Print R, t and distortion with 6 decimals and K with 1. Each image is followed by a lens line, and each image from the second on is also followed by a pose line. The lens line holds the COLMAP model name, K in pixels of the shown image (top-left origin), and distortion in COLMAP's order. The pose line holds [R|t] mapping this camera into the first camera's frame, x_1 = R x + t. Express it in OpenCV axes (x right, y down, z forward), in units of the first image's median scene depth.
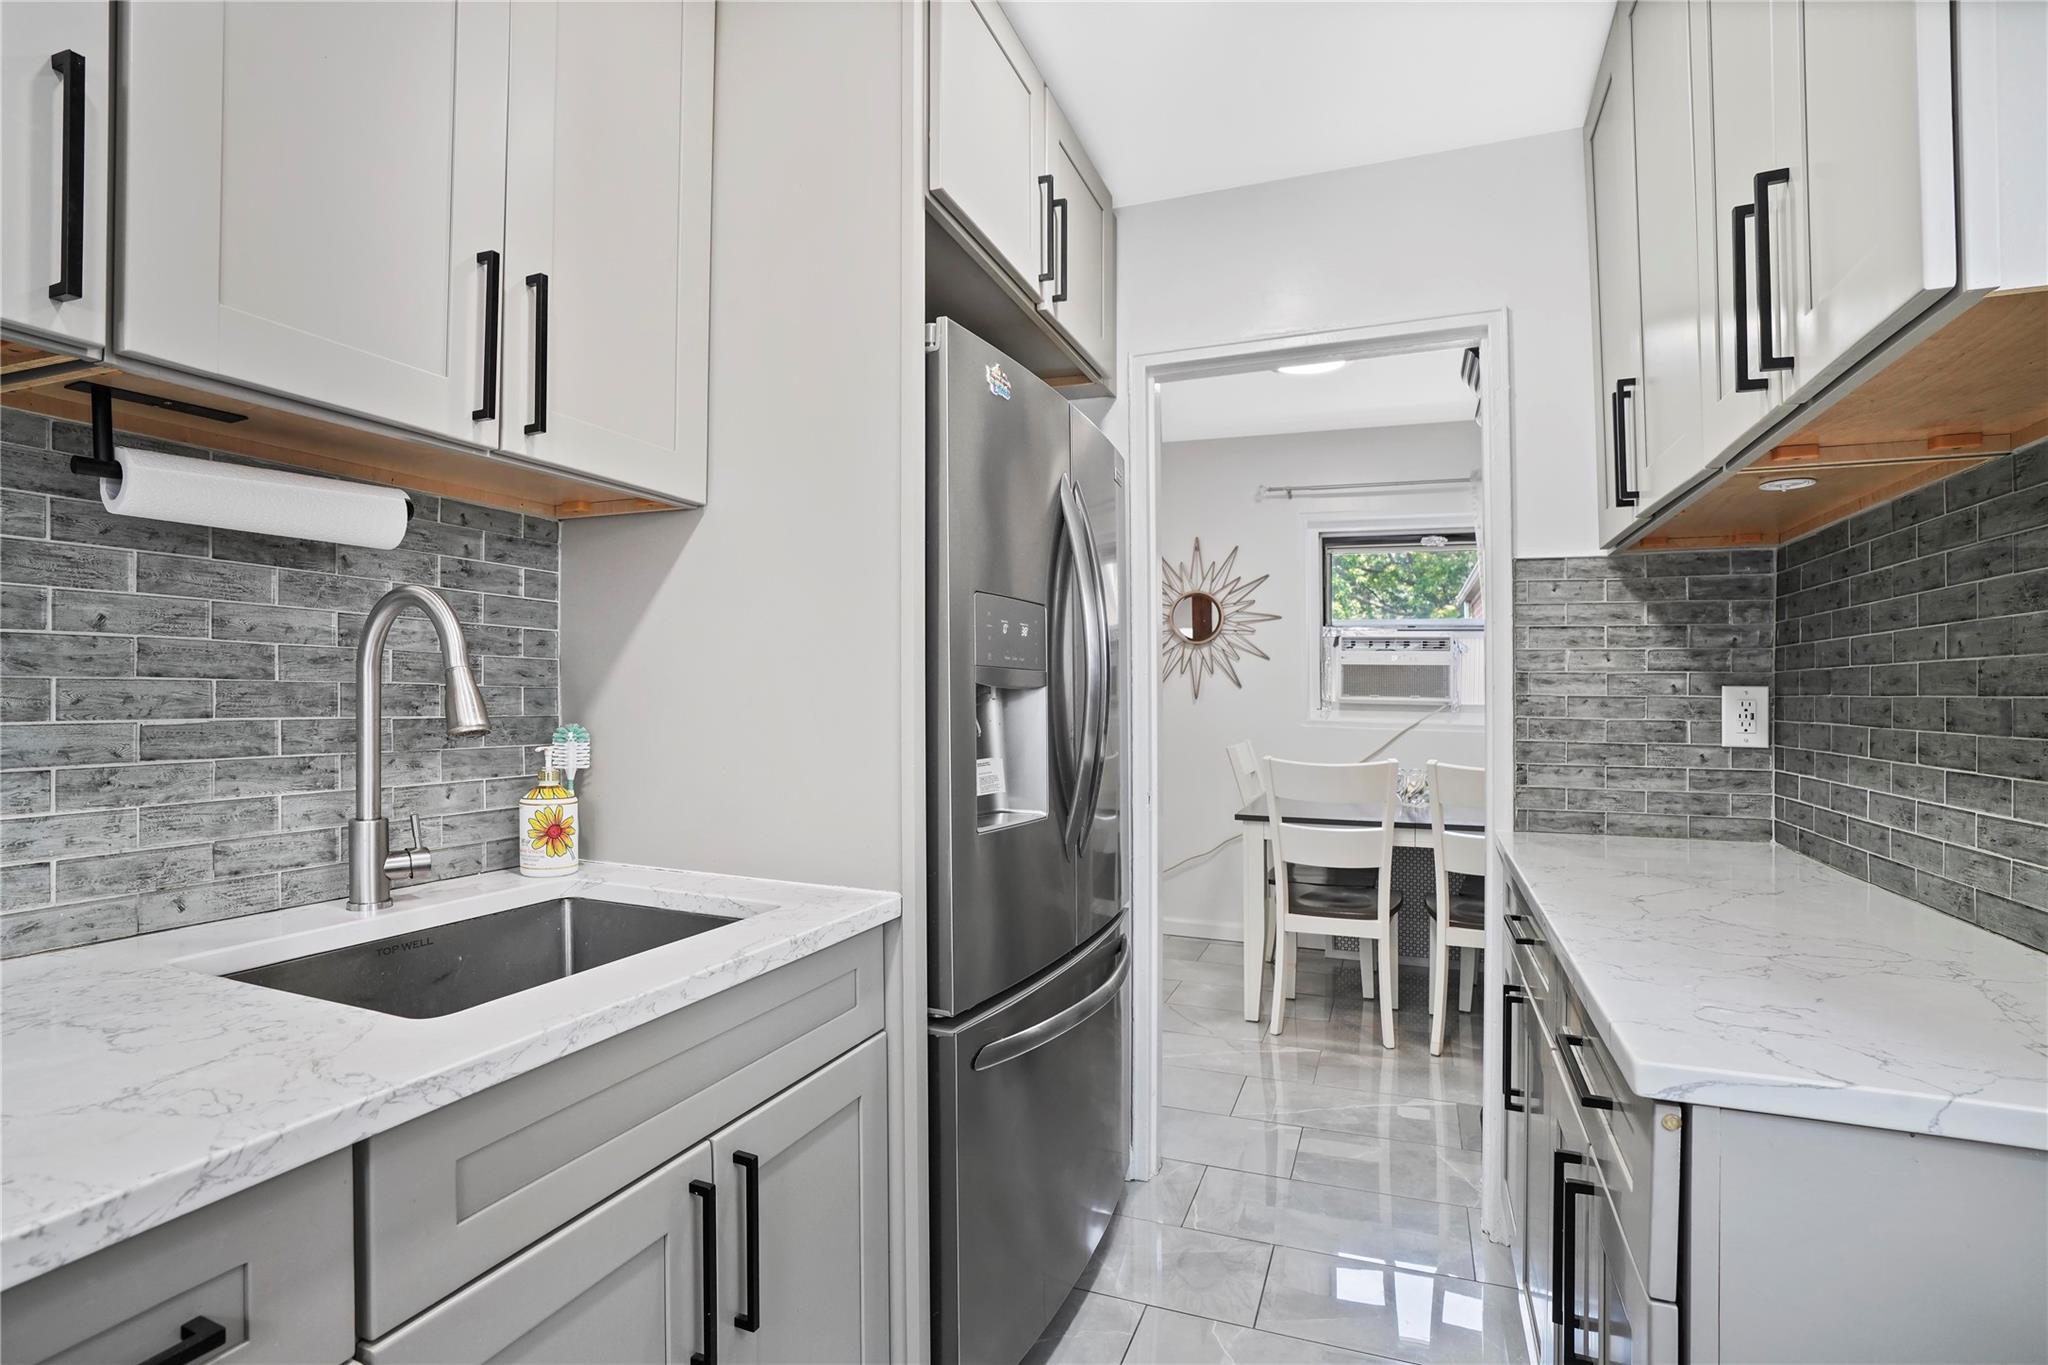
lens RADIAL K [[987.4, 0, 1052.5], [0, 987.4, 672.5], [0, 0, 1]] dist [-0.060729, 0.024837]
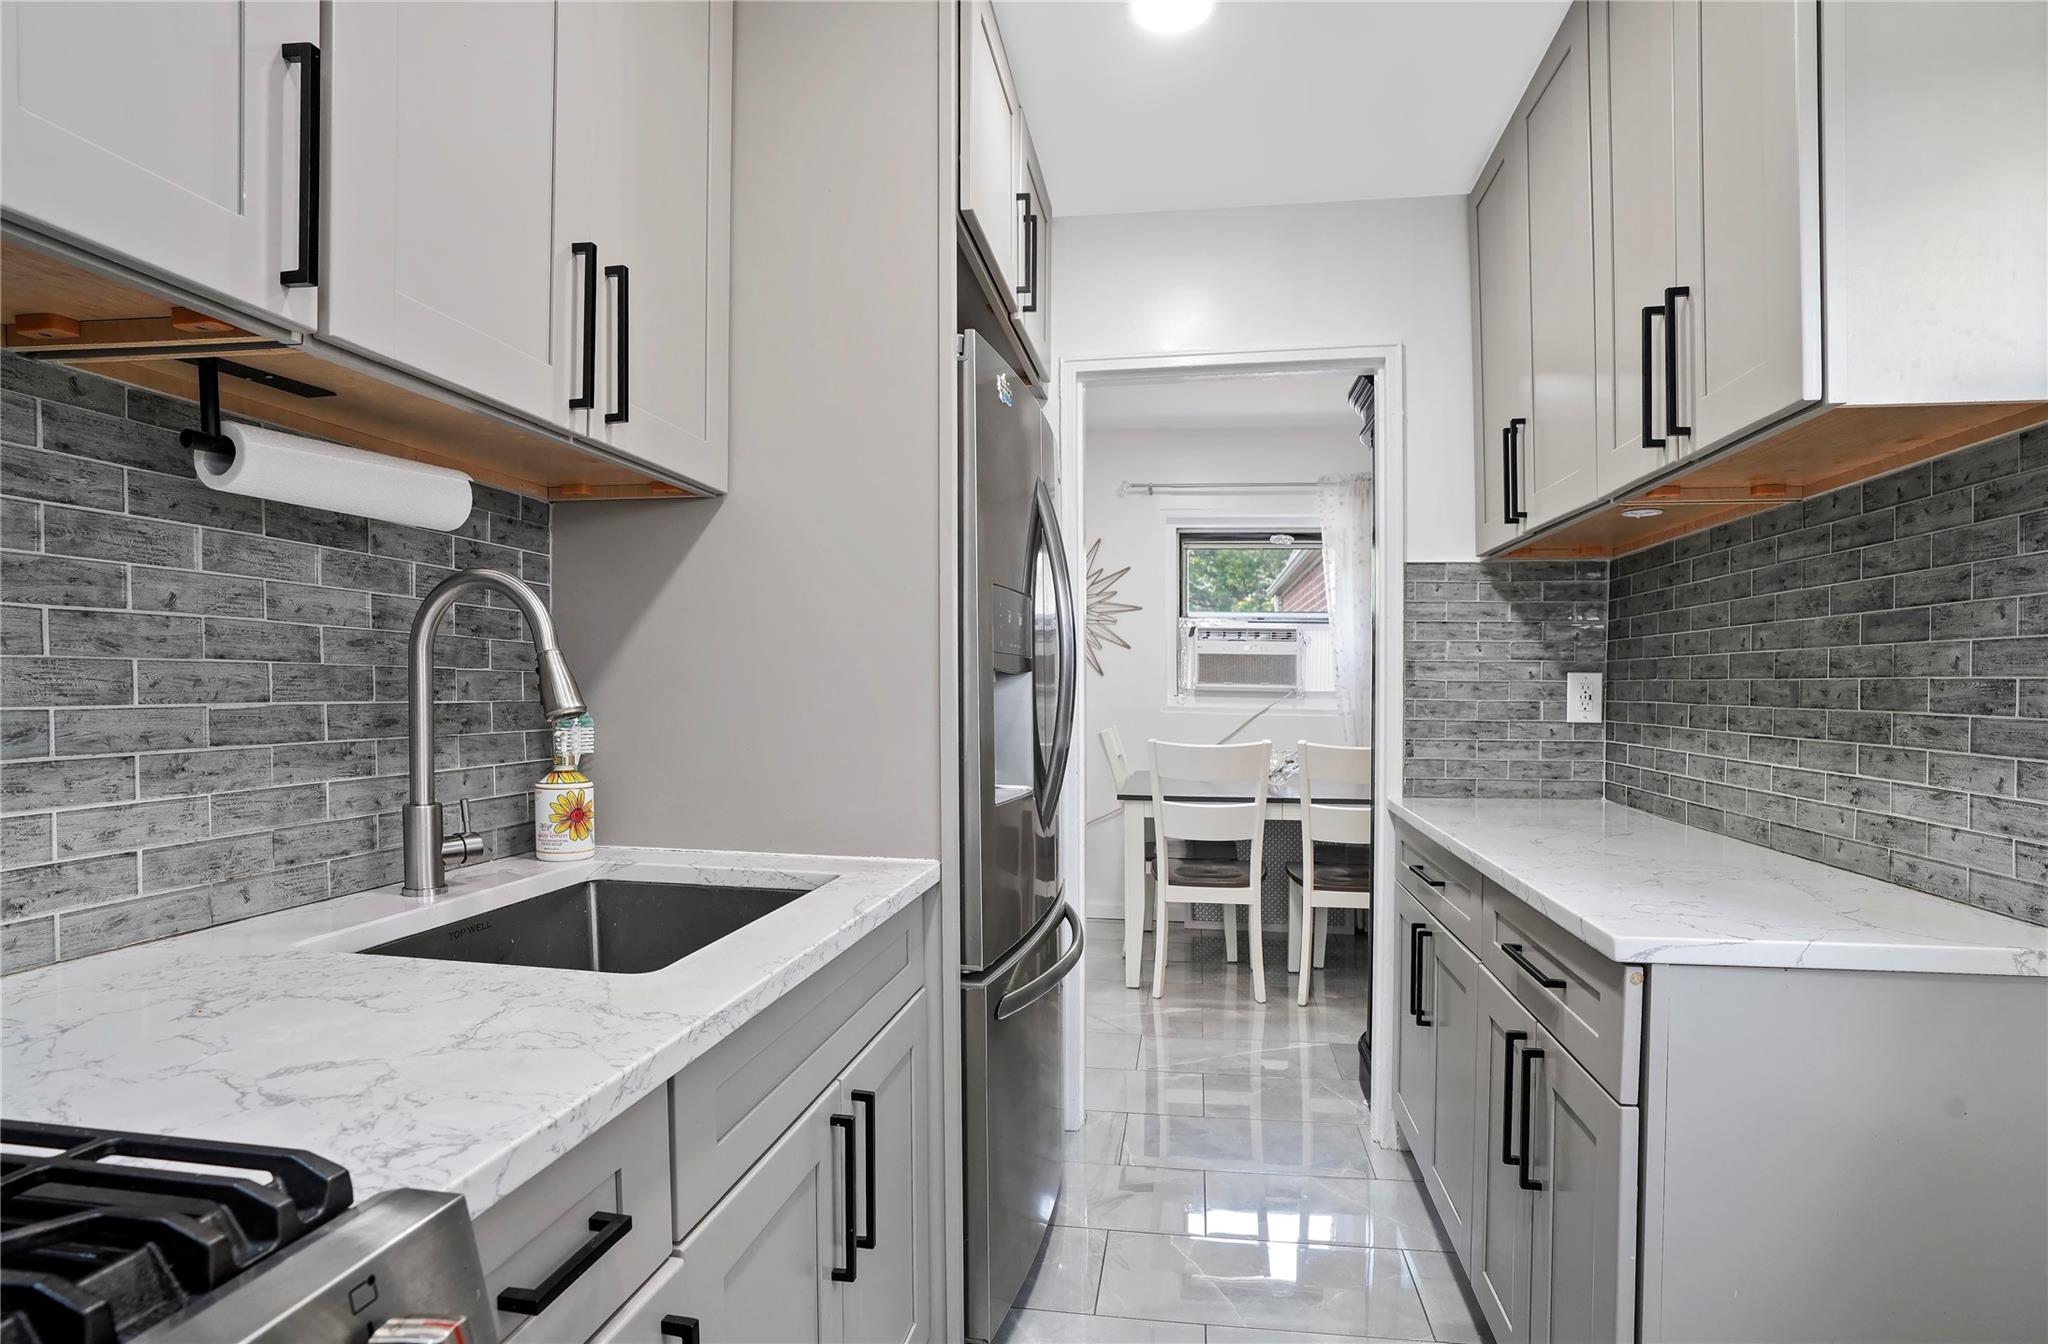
lens RADIAL K [[1003.5, 0, 1084.1], [0, 1003.5, 683.9], [0, 0, 1]] dist [-0.069170, 0.029369]
pose [[0.975384, -0.001637, 0.220508, -0.260125], [-0.003314, 0.999751, 0.022079, 0.004466], [-0.220490, -0.022266, 0.975135, -0.119105]]
